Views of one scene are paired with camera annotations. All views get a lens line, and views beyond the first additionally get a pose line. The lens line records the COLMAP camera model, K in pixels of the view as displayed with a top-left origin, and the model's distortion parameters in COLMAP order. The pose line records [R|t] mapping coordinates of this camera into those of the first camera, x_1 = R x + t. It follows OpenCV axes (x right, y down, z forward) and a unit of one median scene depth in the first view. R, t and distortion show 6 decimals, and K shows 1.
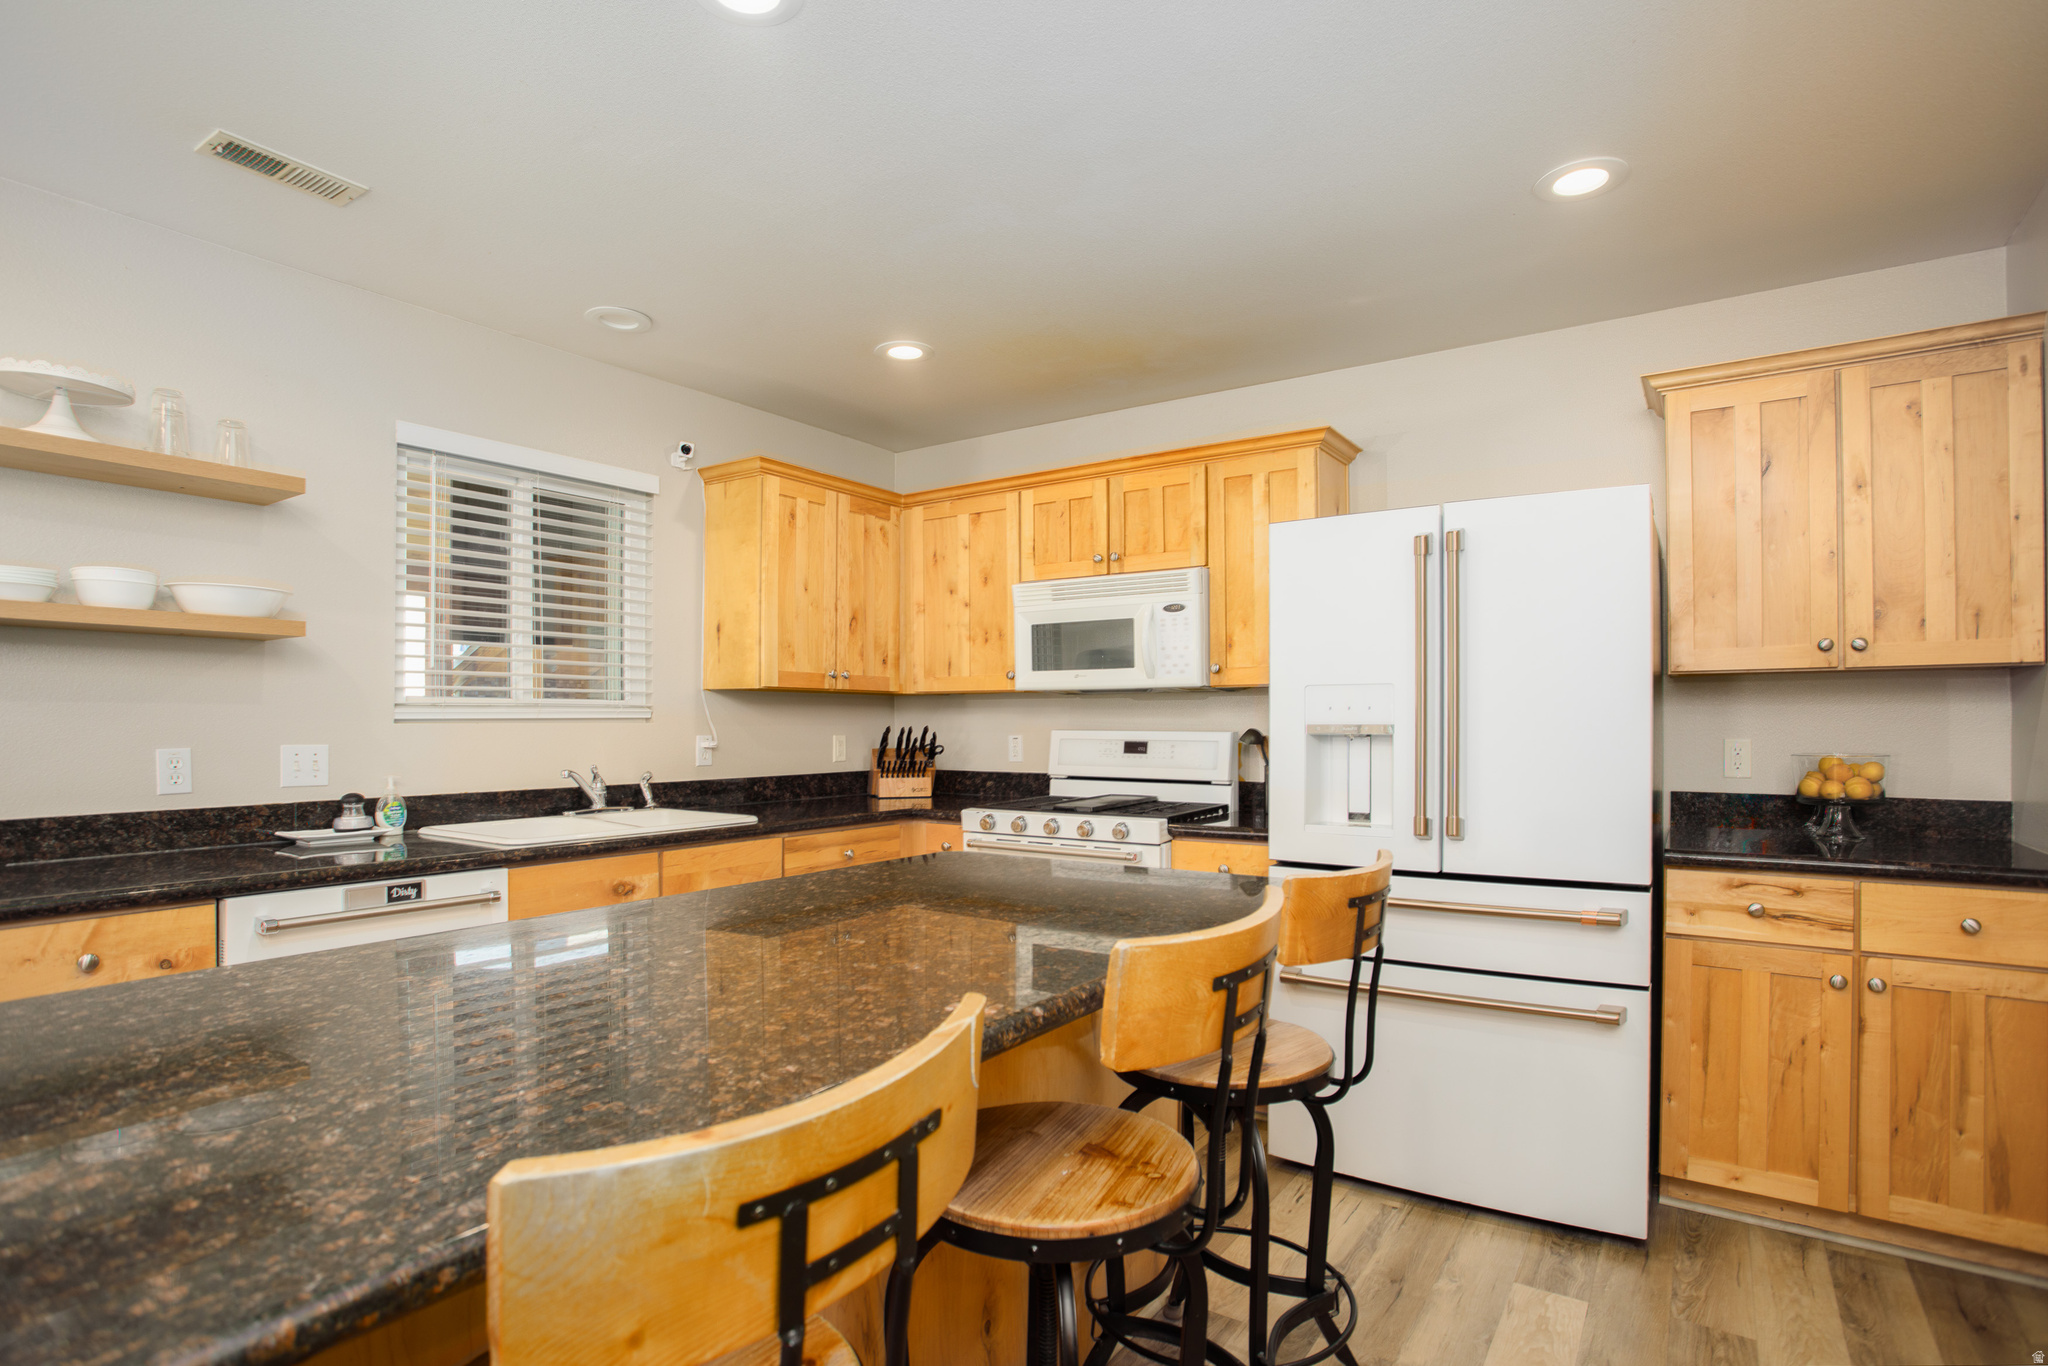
lens RADIAL K [[1080.9, 0, 1015.8], [0, 1080.9, 722.7], [0, 0, 1]] dist [-0.072739, 0.035492]
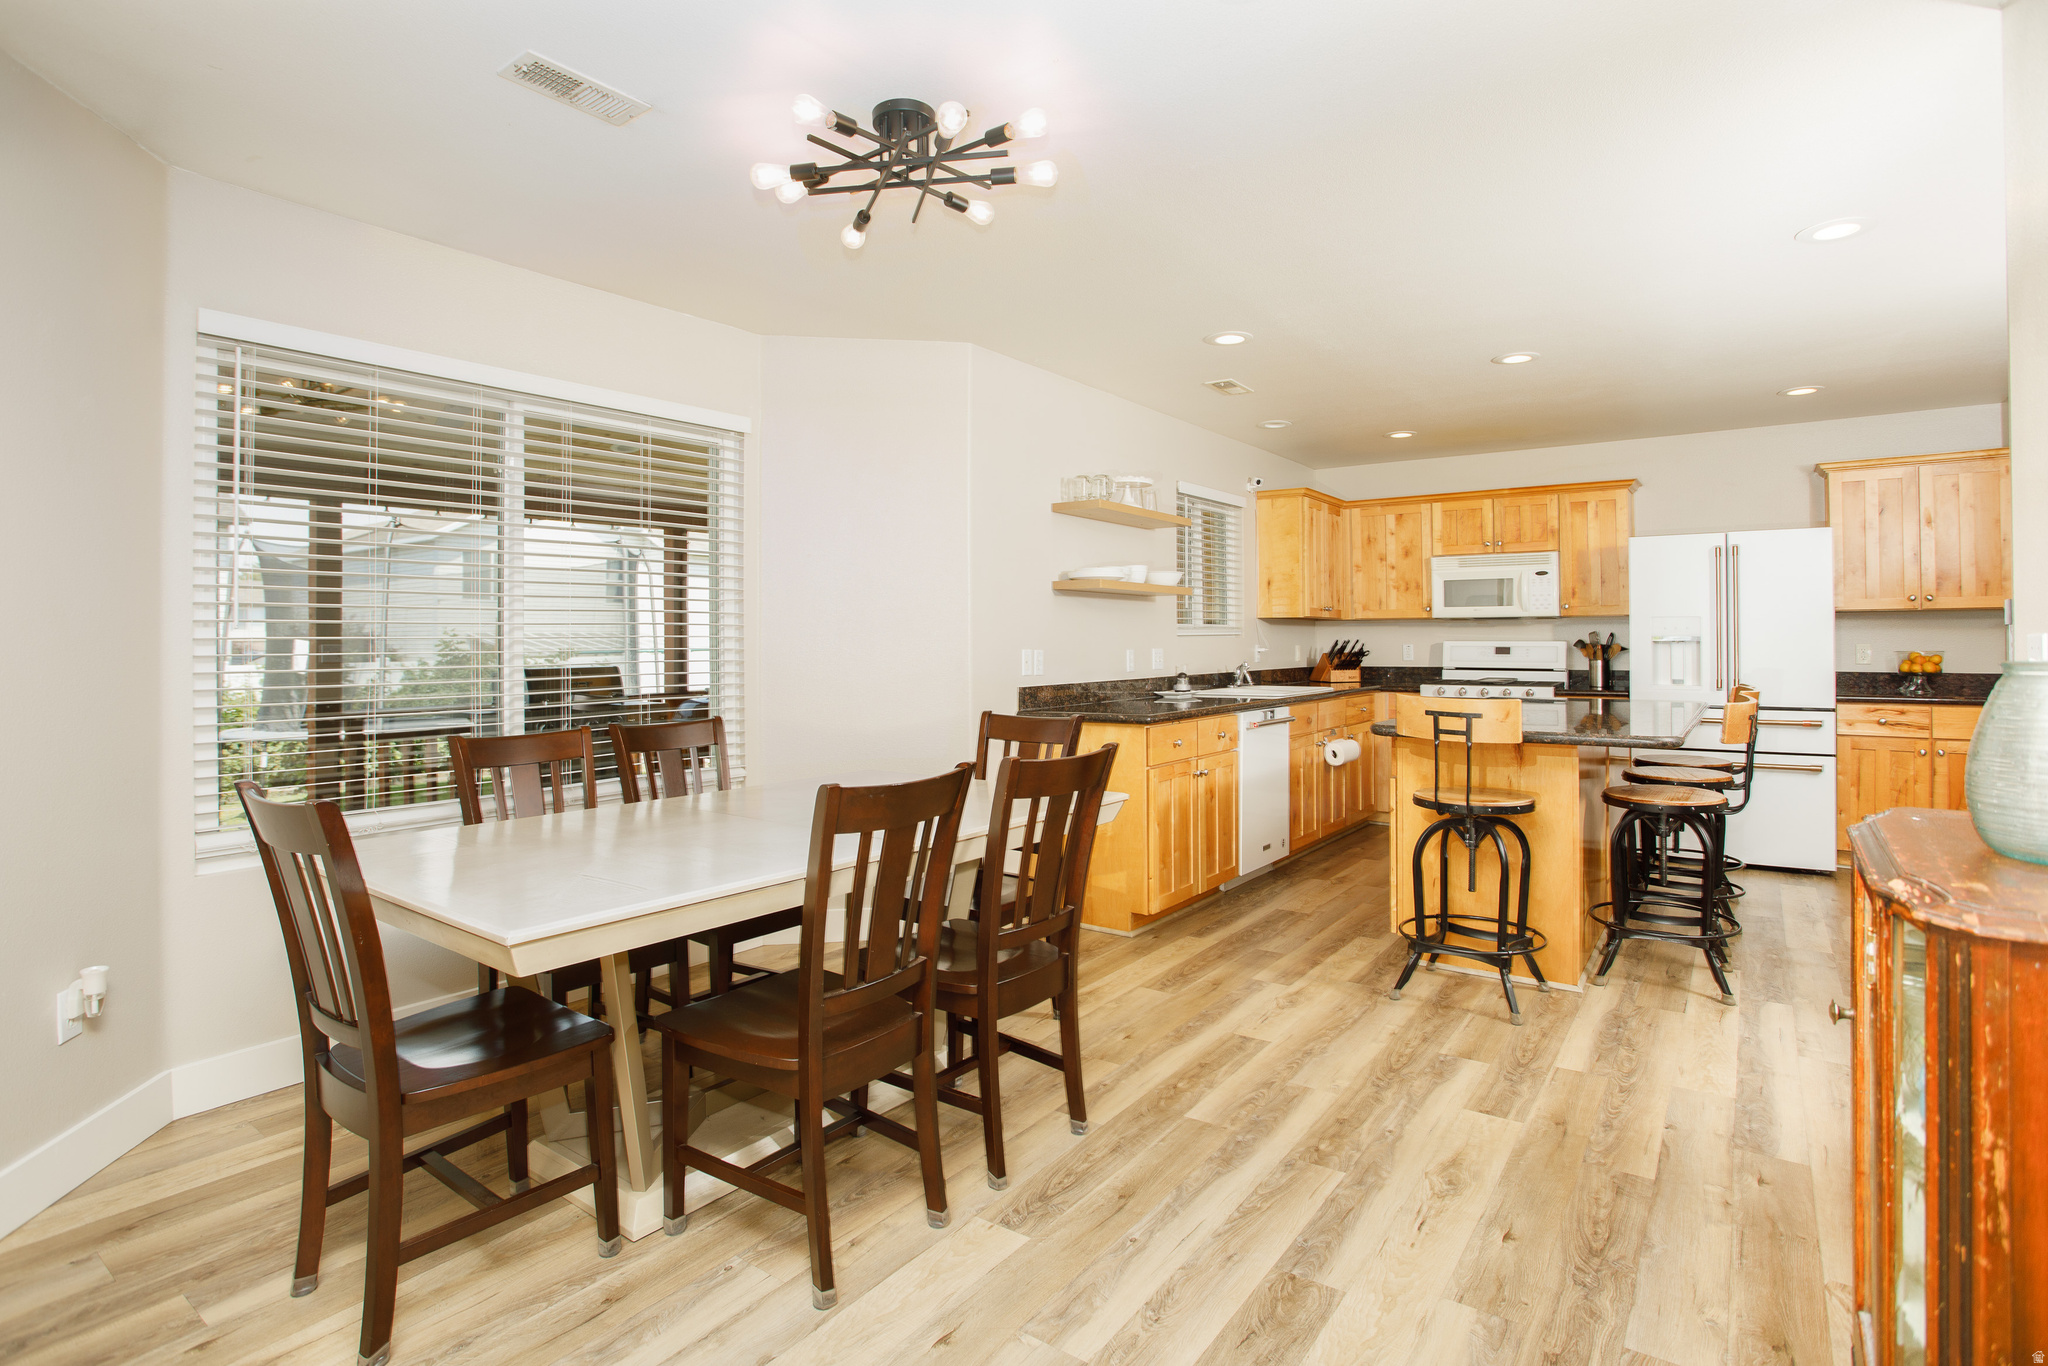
lens RADIAL K [[1028.0, 0, 1026.8], [0, 1028.0, 643.8], [0, 0, 1]] dist [-0.077835, 0.031093]
pose [[0.999890, -0.002493, -0.014618, -0.700482], [0.002512, 0.999996, 0.001313, 0.008199], [0.014615, -0.001349, 0.999892, -0.718583]]
